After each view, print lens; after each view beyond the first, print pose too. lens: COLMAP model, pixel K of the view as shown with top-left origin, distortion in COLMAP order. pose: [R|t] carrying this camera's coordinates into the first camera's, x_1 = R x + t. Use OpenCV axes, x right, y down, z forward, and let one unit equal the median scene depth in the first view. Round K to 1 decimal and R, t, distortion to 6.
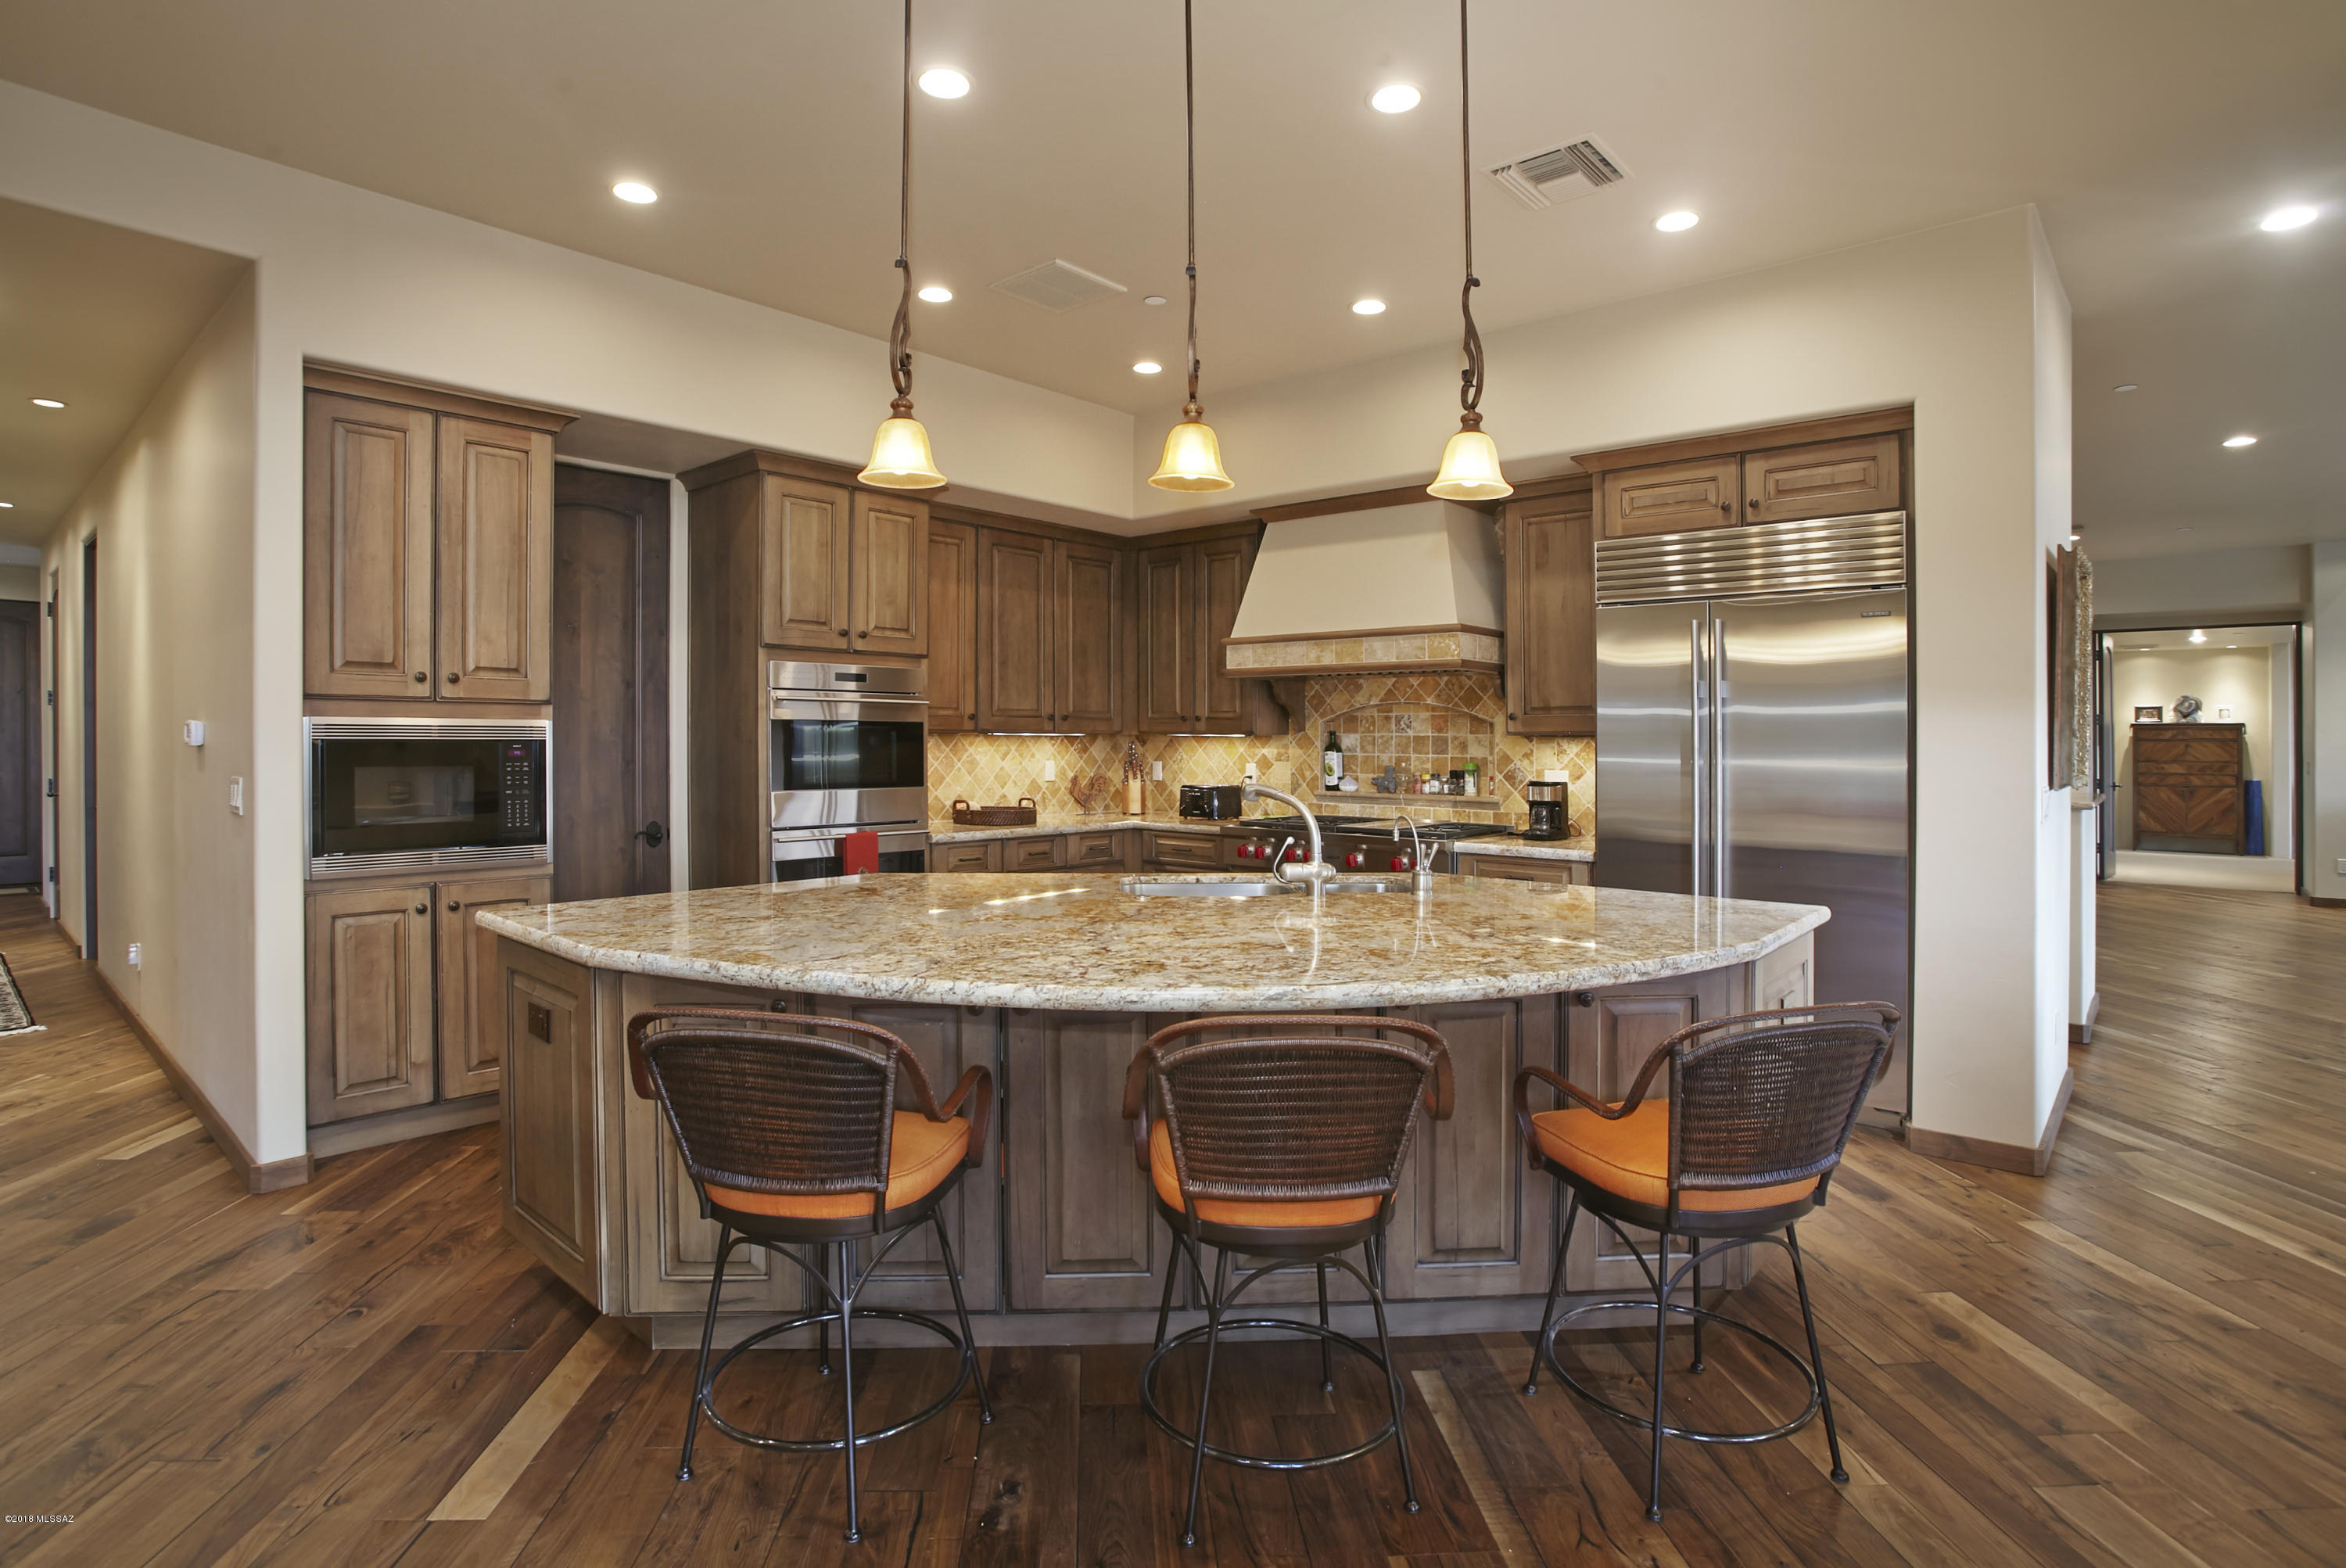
lens RADIAL K [[1161.6, 0, 1179.8], [0, 1161.6, 752.5], [0, 0, 1]] dist [-0.001423, -0.000265]
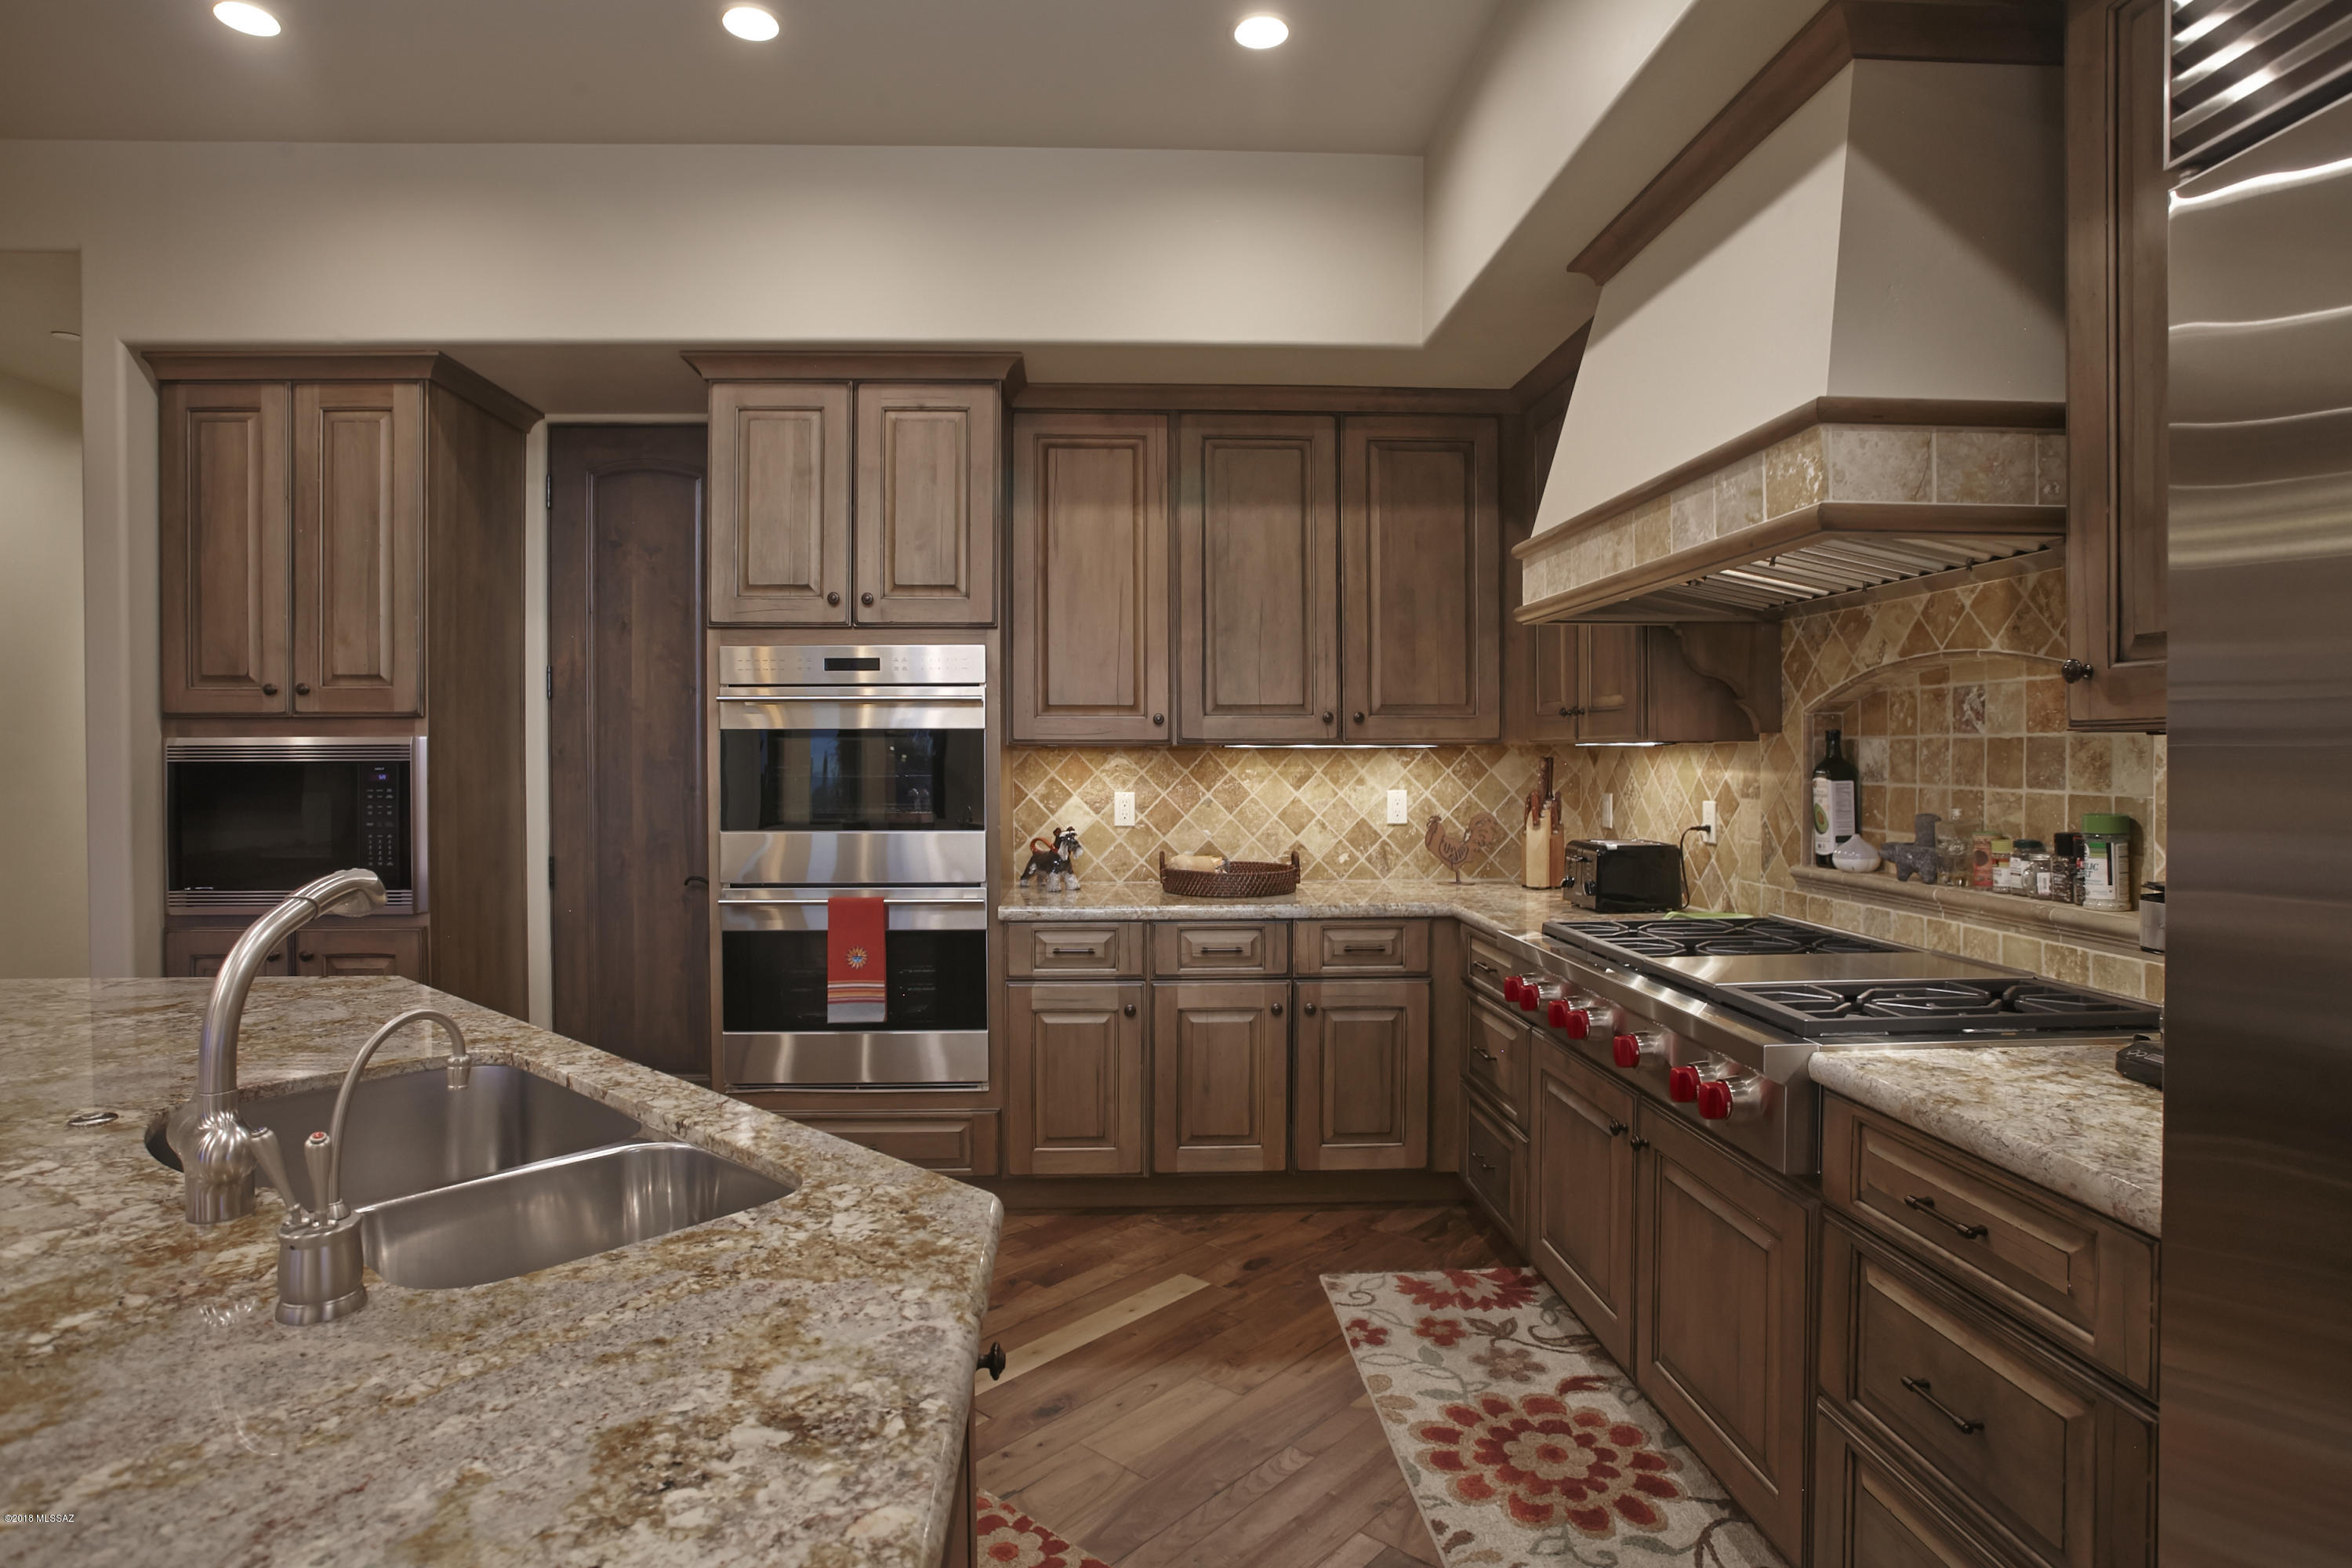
lens RADIAL K [[1284.8, 0, 1176.0], [0, 1284.8, 784.0], [0, 0, 1]] dist [-0.021223, 0.001468]
pose [[0.703310, 0.008663, -0.710831, 0.356248], [-0.001093, 0.999938, 0.011105, -0.004217], [0.710883, -0.007033, 0.703275, 0.582905]]
